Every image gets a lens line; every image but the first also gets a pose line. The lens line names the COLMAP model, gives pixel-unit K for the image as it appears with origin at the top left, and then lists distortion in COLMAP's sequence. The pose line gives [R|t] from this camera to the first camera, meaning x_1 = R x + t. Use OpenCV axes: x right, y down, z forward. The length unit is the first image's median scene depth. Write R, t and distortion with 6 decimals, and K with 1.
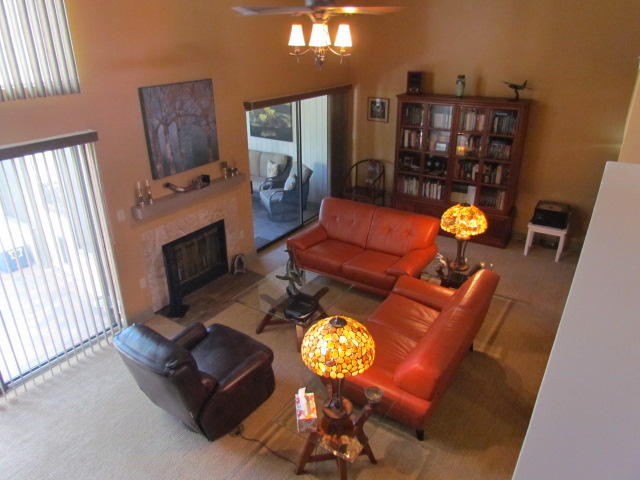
lens RADIAL K [[462.4, 0, 319.9], [0, 462.4, 239.6], [0, 0, 1]] dist [-0.054881, 0.009072]
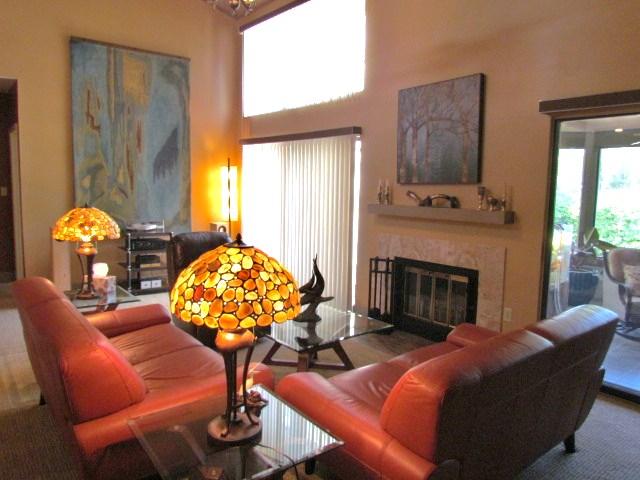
lens RADIAL K [[462.4, 0, 320.2], [0, 462.4, 240.2], [0, 0, 1]] dist [-0.054881, 0.009072]
pose [[-0.287159, 0.113381, -0.951149, 0.603686], [-0.399555, 0.888283, 0.226515, -0.172858], [0.870572, 0.445082, -0.209776, 1.070167]]
